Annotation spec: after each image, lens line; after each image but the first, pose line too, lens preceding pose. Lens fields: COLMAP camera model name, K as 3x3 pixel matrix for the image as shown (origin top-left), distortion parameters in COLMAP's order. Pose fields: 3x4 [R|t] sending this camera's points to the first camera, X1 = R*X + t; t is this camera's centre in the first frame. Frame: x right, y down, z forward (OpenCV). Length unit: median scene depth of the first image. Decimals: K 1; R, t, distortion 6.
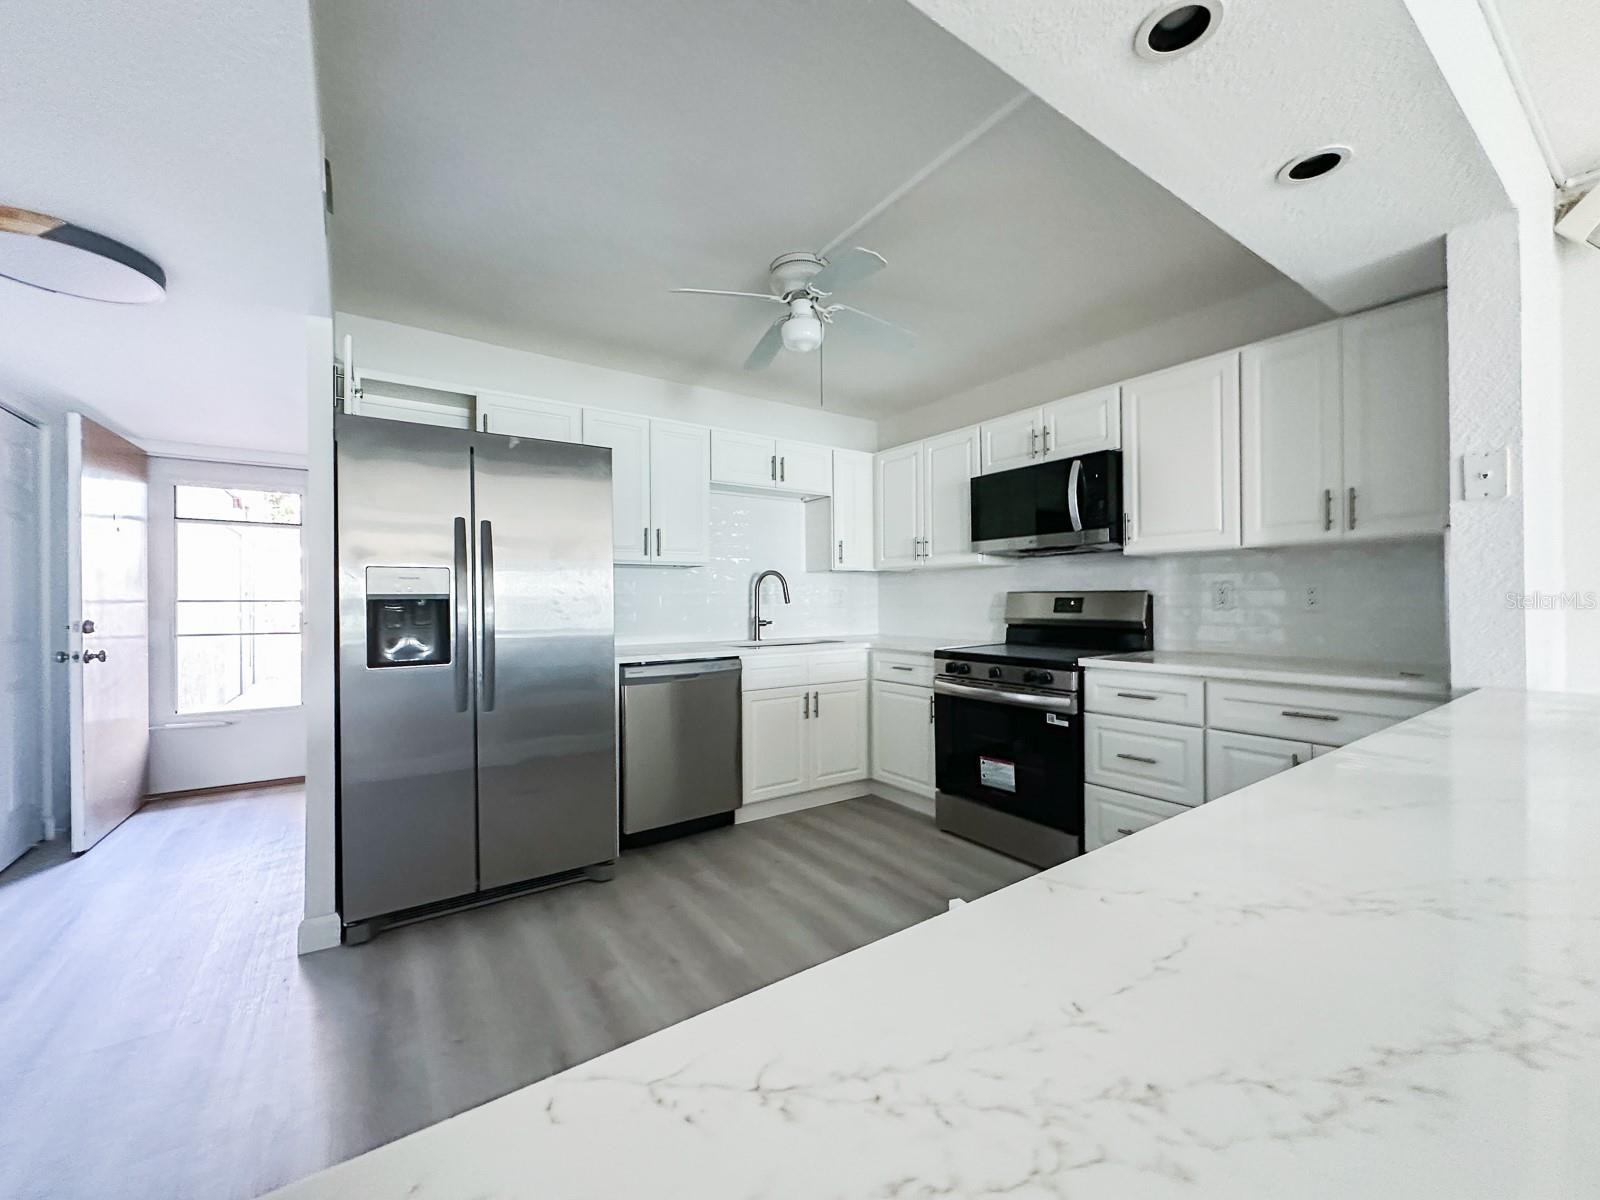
lens RADIAL K [[639.6, 0, 804.5], [0, 639.6, 601.2], [0, 0, 1]] dist [0.000672, -0.000293]
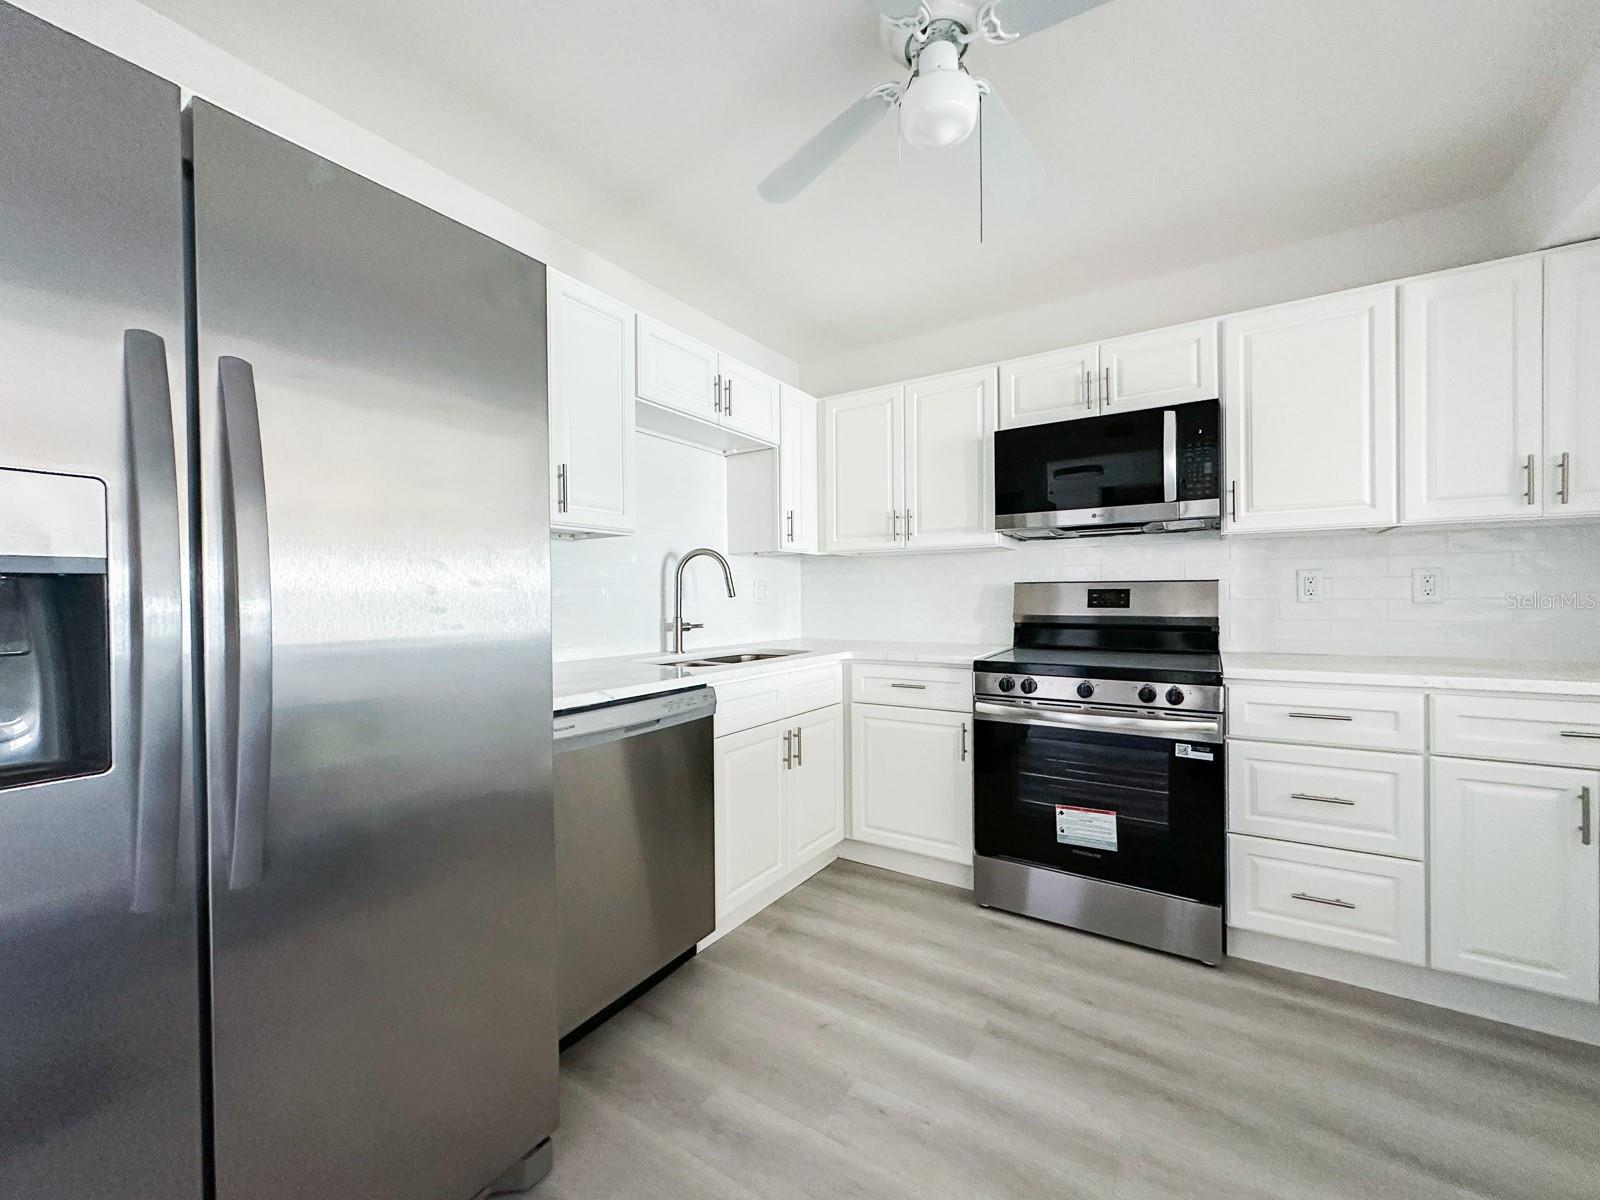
lens RADIAL K [[639.6, 0, 804.5], [0, 639.6, 601.2], [0, 0, 1]] dist [0.000672, -0.000293]
pose [[0.926090, -0.003021, 0.377291, -0.247636], [0.002216, 0.999994, 0.002567, 0.006928], [-0.377296, -0.001541, 0.926091, 0.400120]]
